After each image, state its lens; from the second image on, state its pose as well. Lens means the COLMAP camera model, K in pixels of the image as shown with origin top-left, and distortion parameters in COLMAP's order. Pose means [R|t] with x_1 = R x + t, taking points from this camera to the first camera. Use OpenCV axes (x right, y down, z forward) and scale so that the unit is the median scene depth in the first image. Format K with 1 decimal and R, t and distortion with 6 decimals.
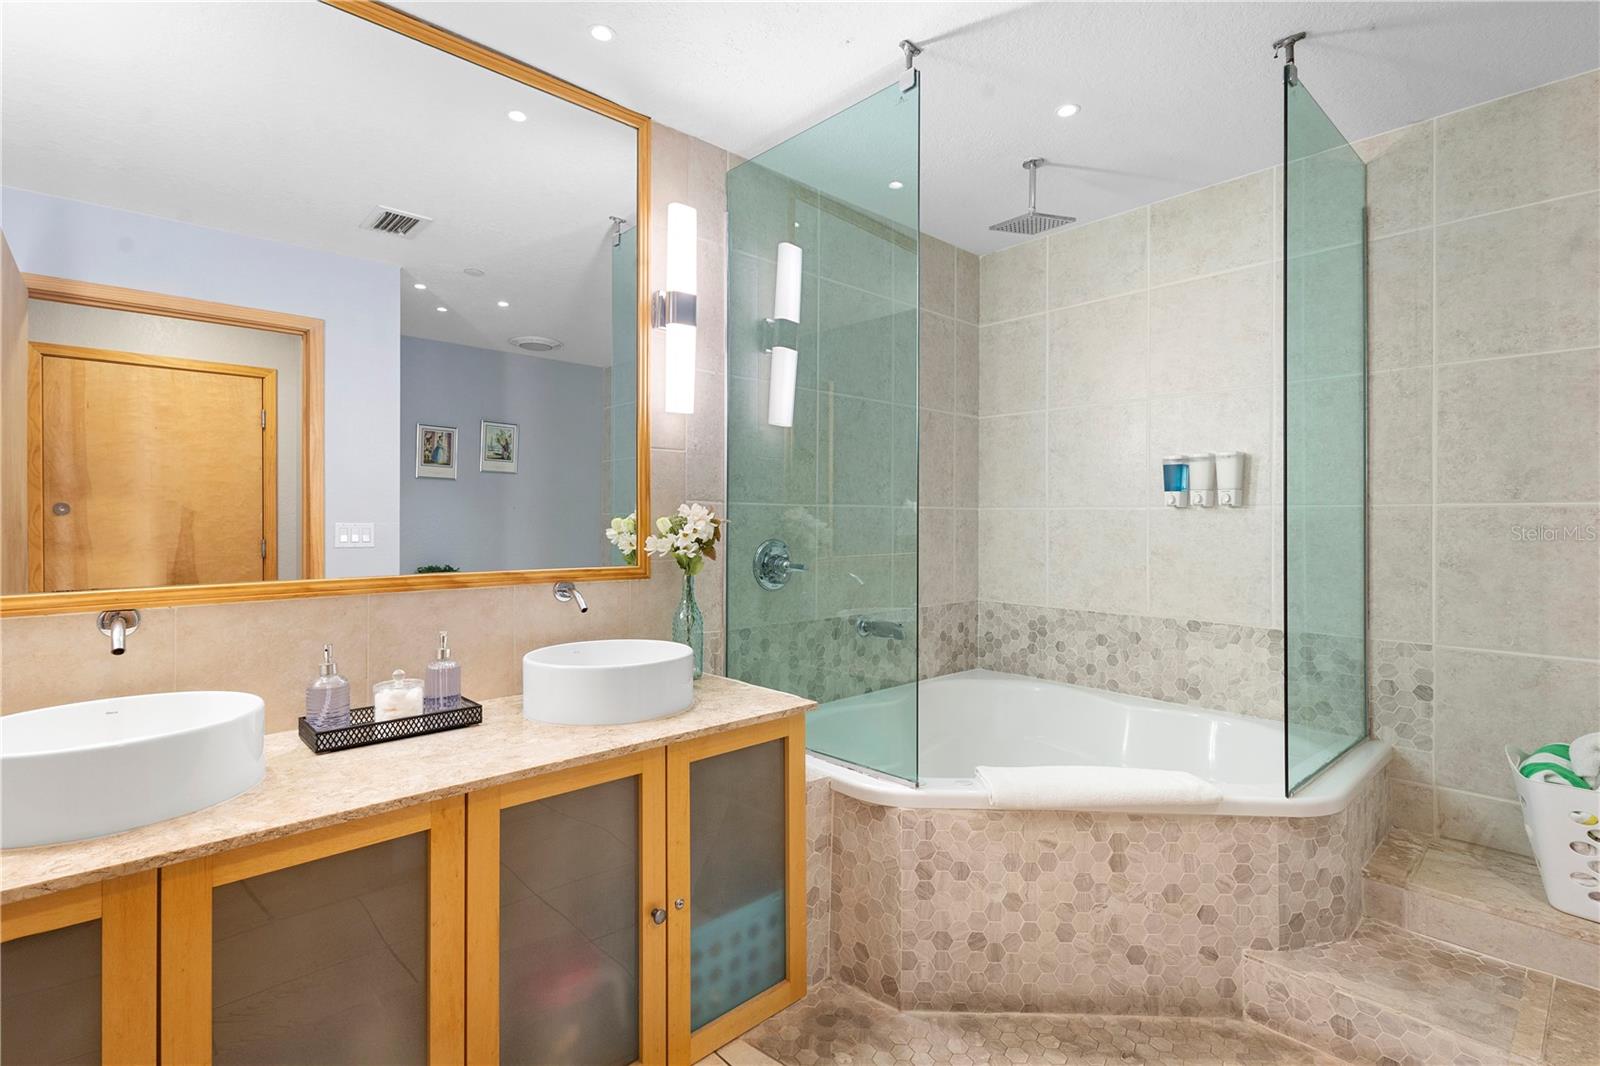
lens RADIAL K [[741.0, 0, 797.5], [0, 741.0, 515.8], [0, 0, 1]] dist [0.013526, -0.004997]
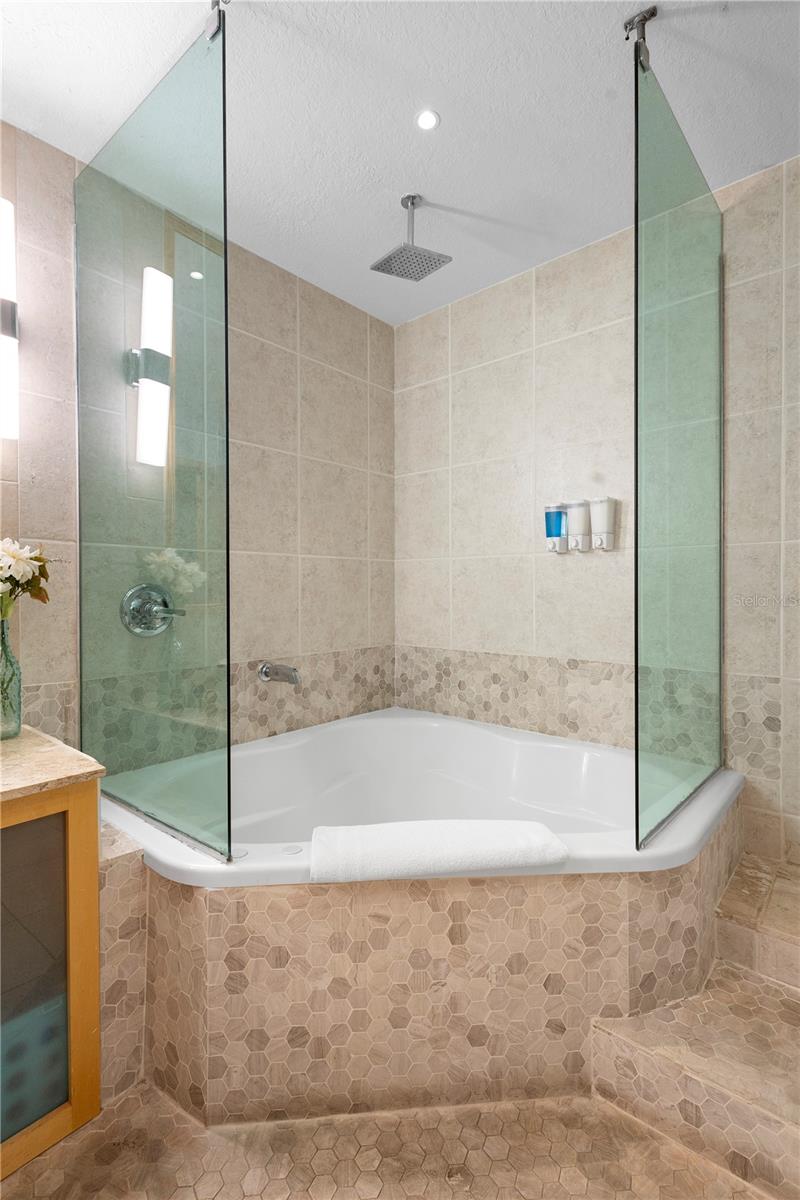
lens RADIAL K [[555.8, 0, 391.5], [0, 555.8, 592.8], [0, 0, 1]] dist [0.013526, -0.004997]
pose [[0.994328, -0.008113, 0.106046, 0.247408], [0.006702, 0.999884, 0.013649, 0.043334], [-0.106145, -0.012861, 0.994268, 0.305753]]
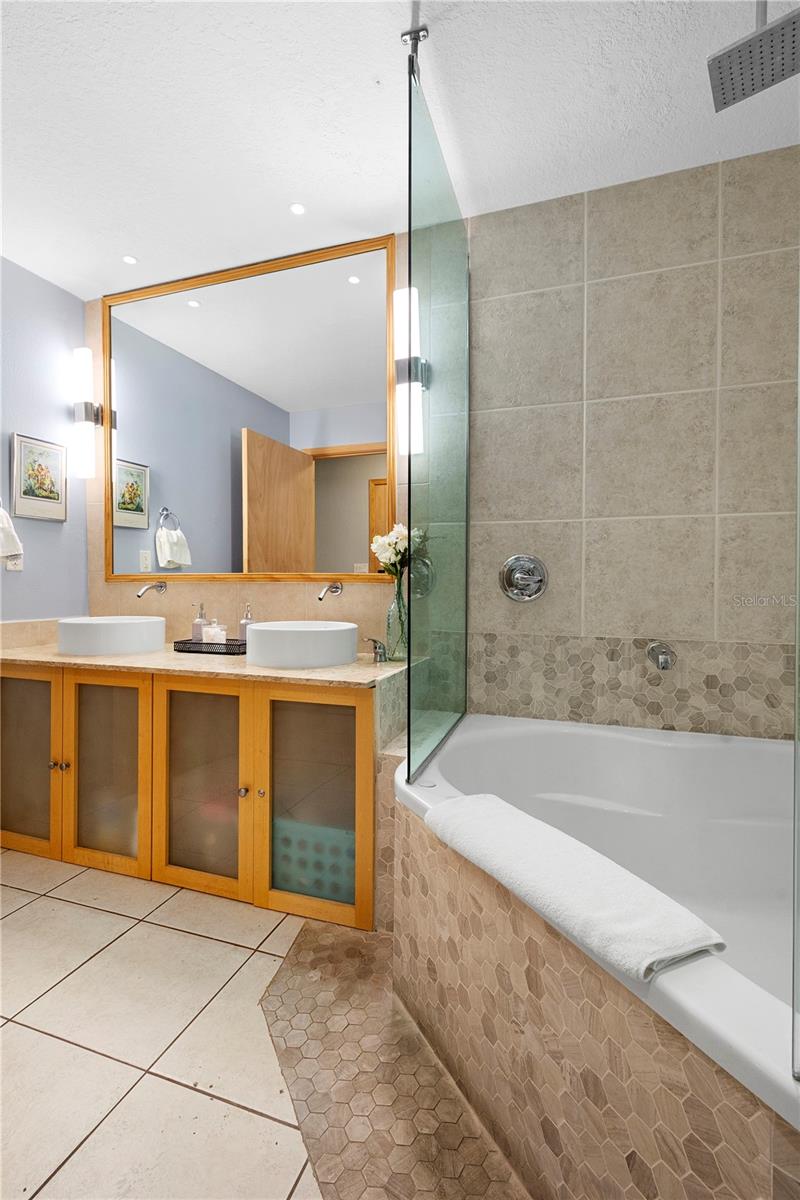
lens RADIAL K [[555.8, 0, 395.9], [0, 555.8, 583.9], [0, 0, 1]] dist [0.013526, -0.004997]
pose [[0.469396, 0.008354, -0.882948, 0.715744], [0.005491, 0.999908, 0.012380, 0.076939], [0.882970, -0.010660, 0.469308, 0.560097]]
